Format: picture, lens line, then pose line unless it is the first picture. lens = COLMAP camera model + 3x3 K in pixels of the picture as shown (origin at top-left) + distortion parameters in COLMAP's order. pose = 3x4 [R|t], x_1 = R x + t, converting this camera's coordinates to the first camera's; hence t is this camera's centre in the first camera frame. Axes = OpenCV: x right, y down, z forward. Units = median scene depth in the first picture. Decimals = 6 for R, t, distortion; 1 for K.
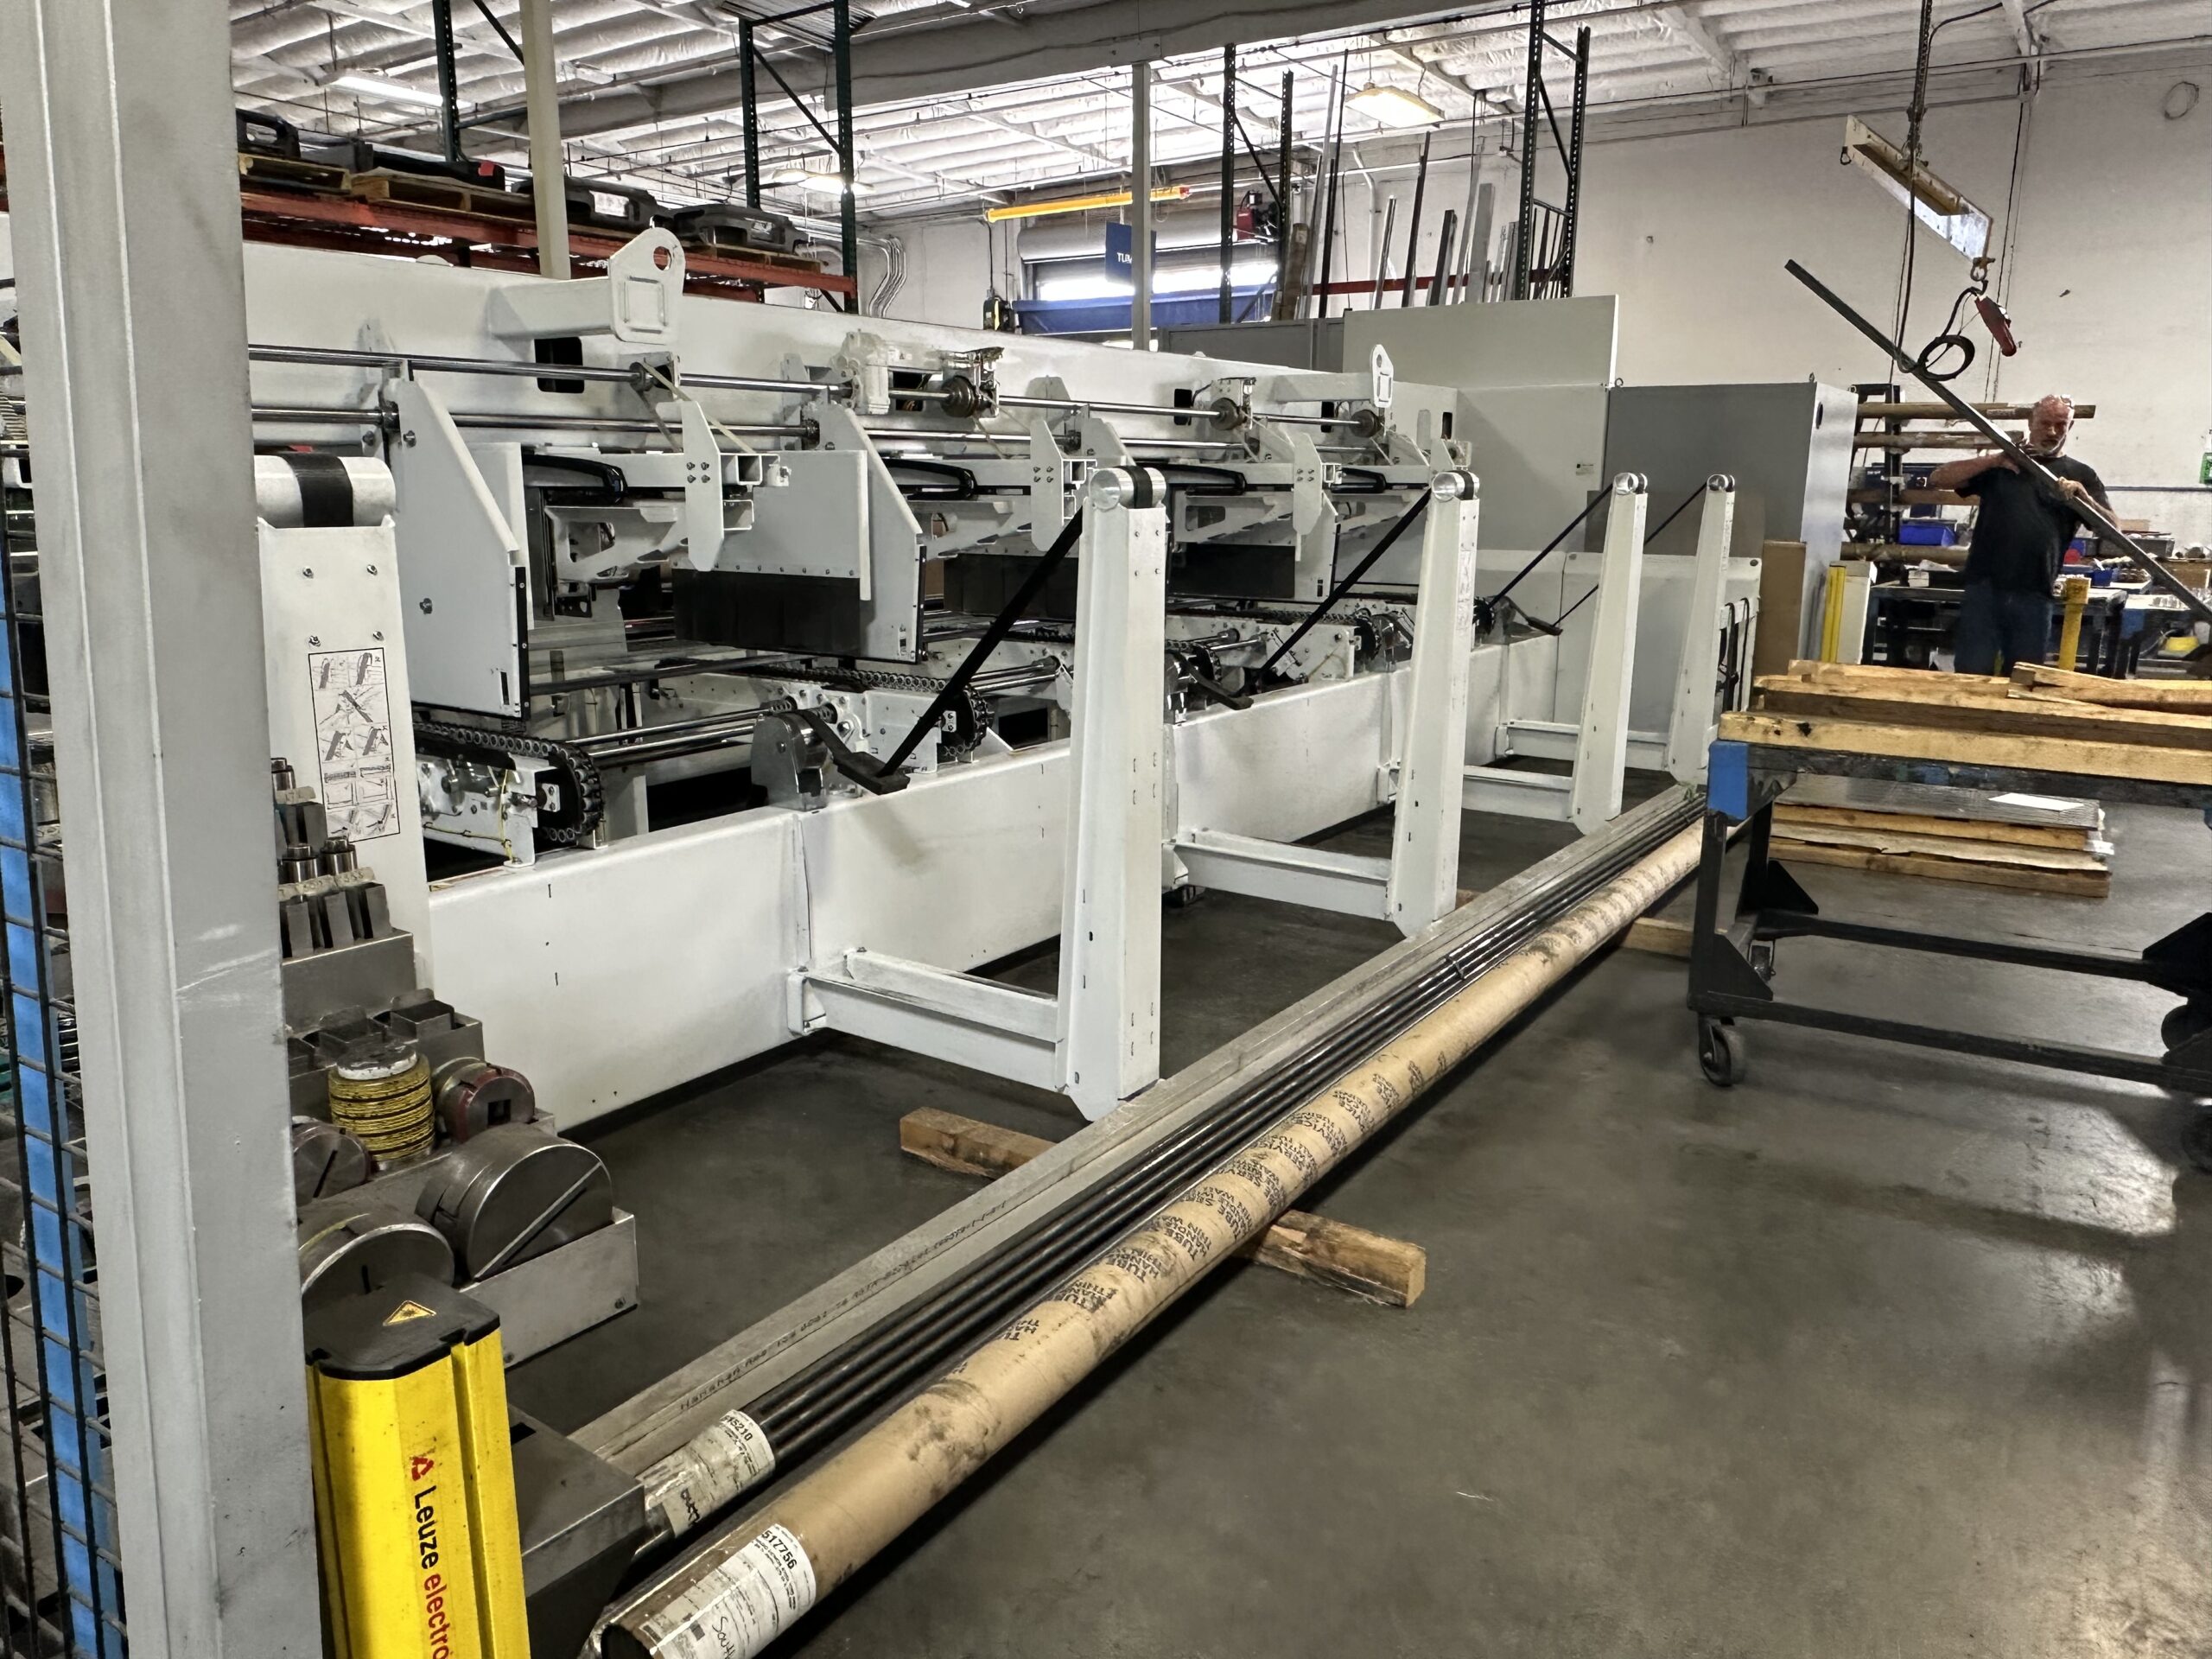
lens RADIAL K [[1608.0, 0, 1090.6], [0, 1608.0, 816.4], [0, 0, 1]] dist [-0.014515, 0.022366]
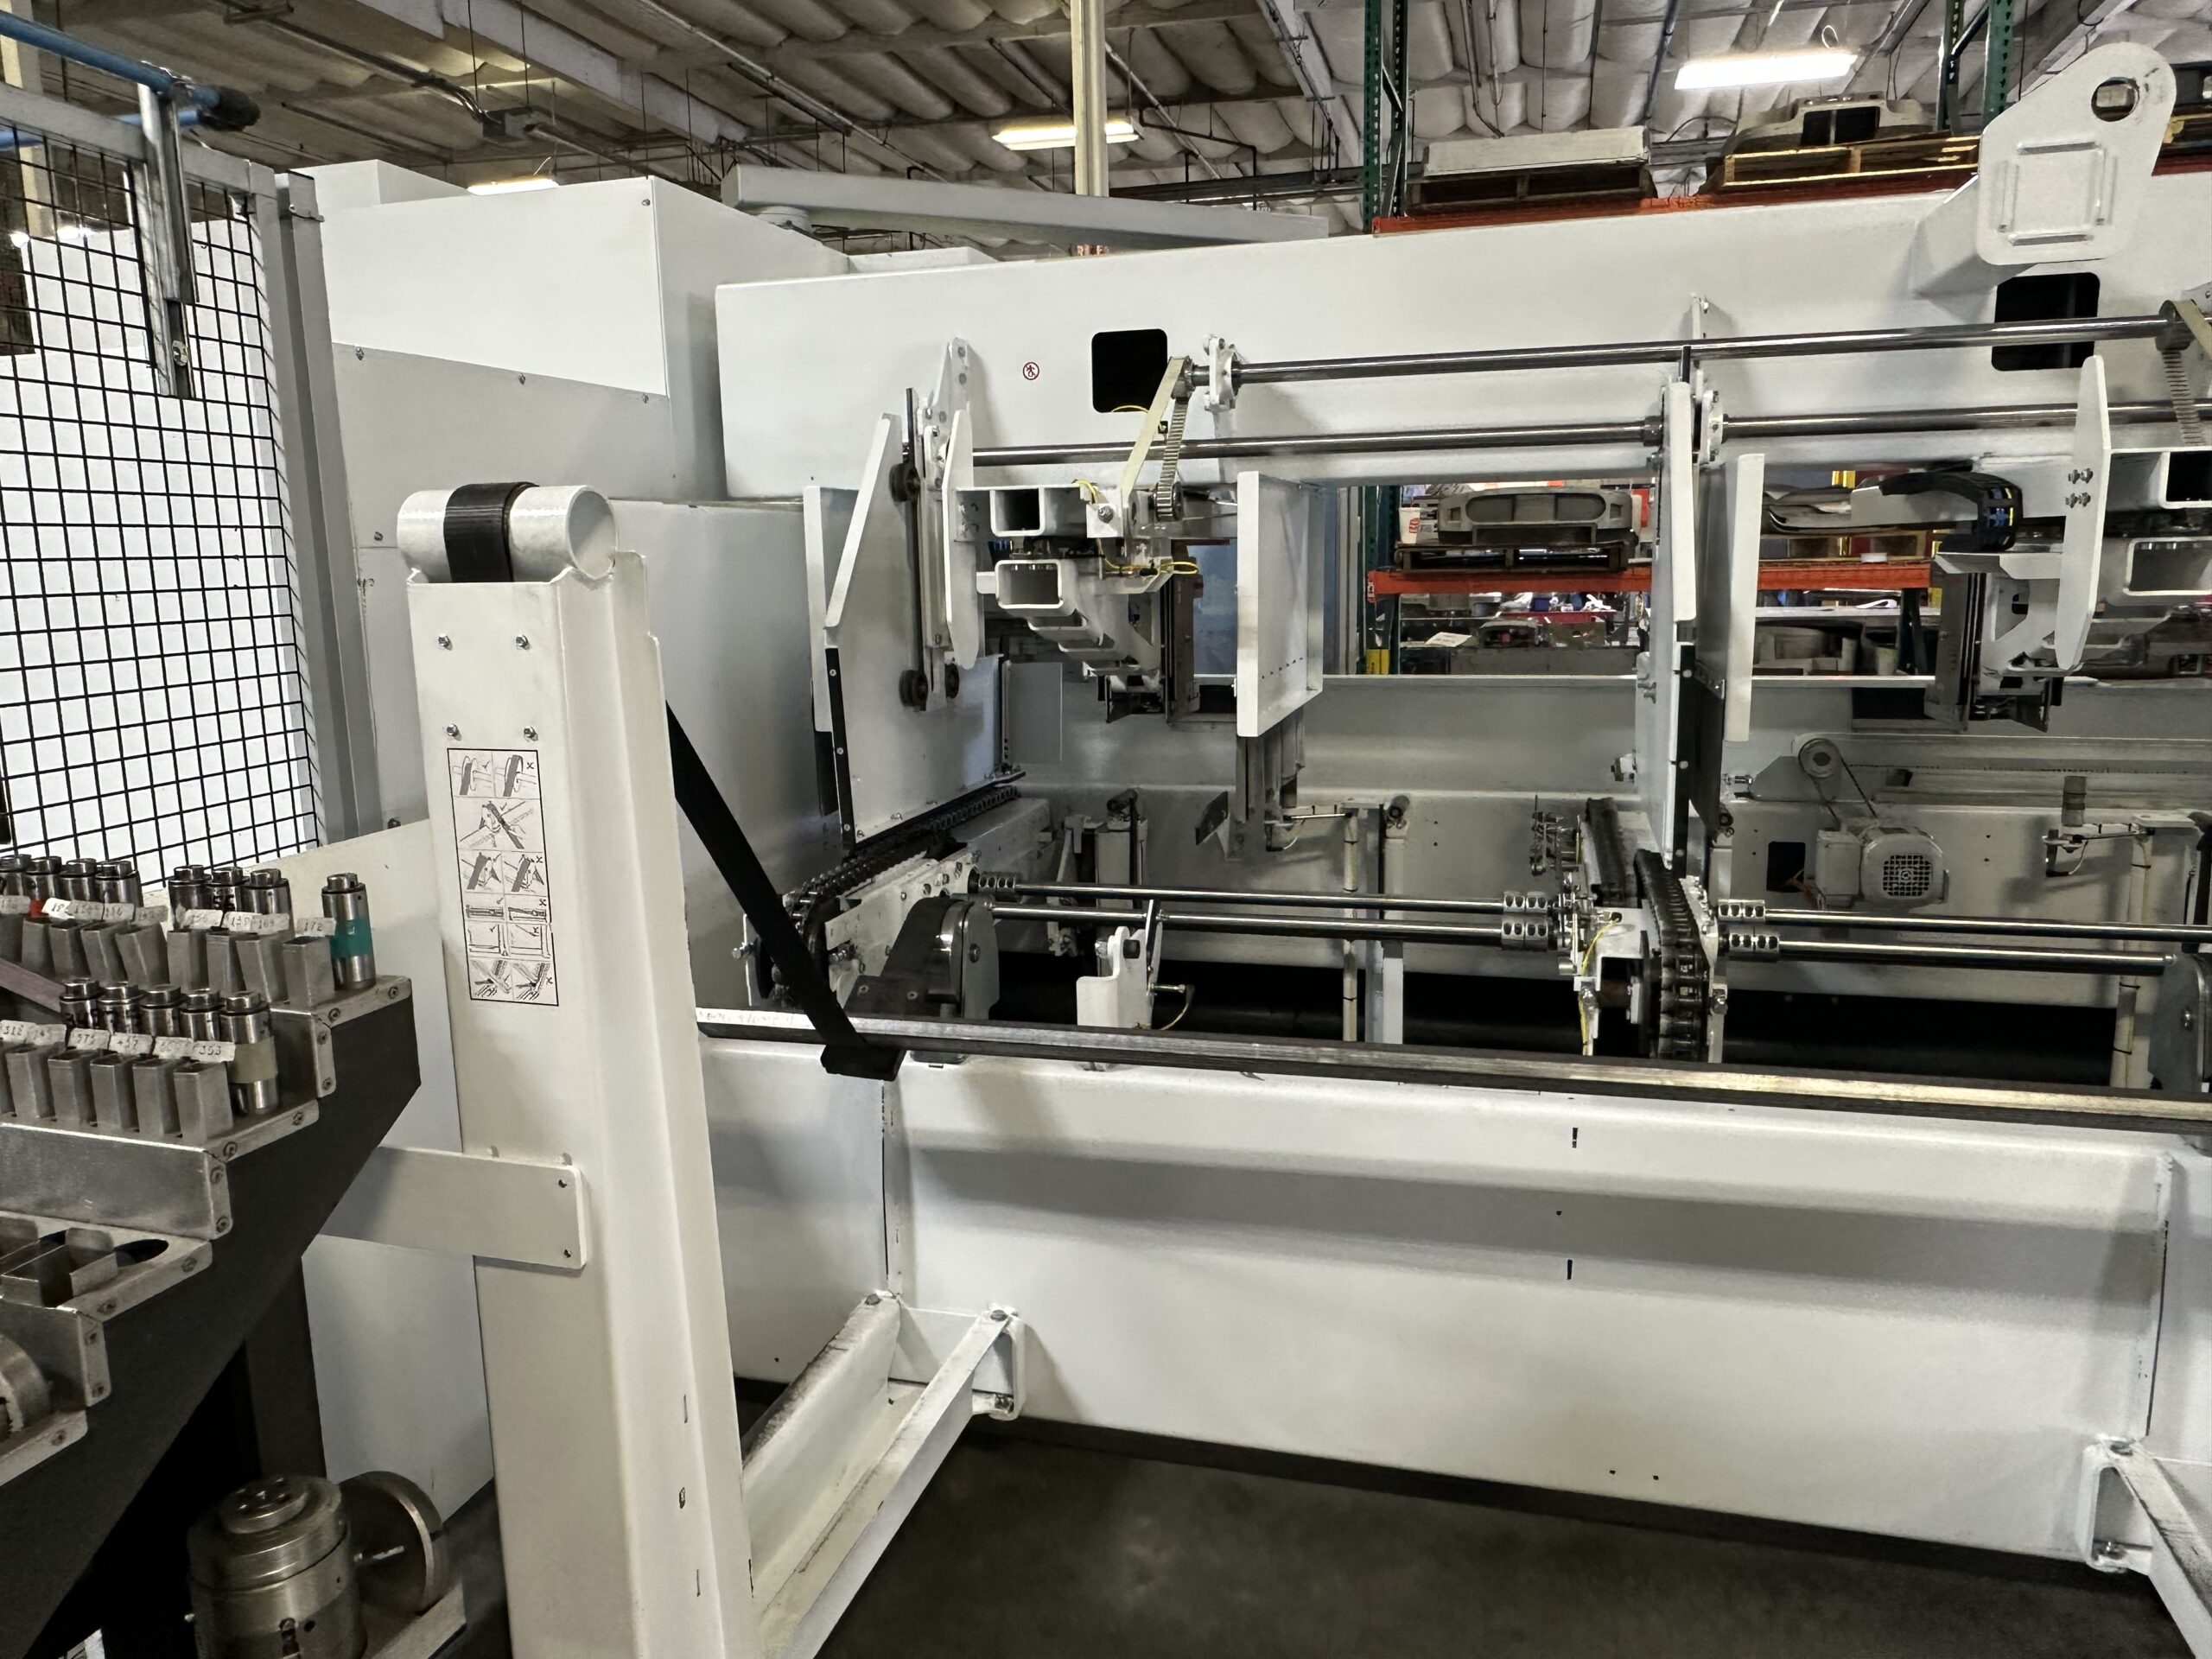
lens RADIAL K [[1608.0, 0, 942.8], [0, 1608.0, 830.7], [0, 0, 1]] dist [-0.014515, 0.022366]
pose [[0.334835, 0.160157, -0.928566, 0.293588], [-0.176855, 0.978618, 0.105017, -0.177895], [0.925531, 0.129059, 0.356000, 0.917735]]
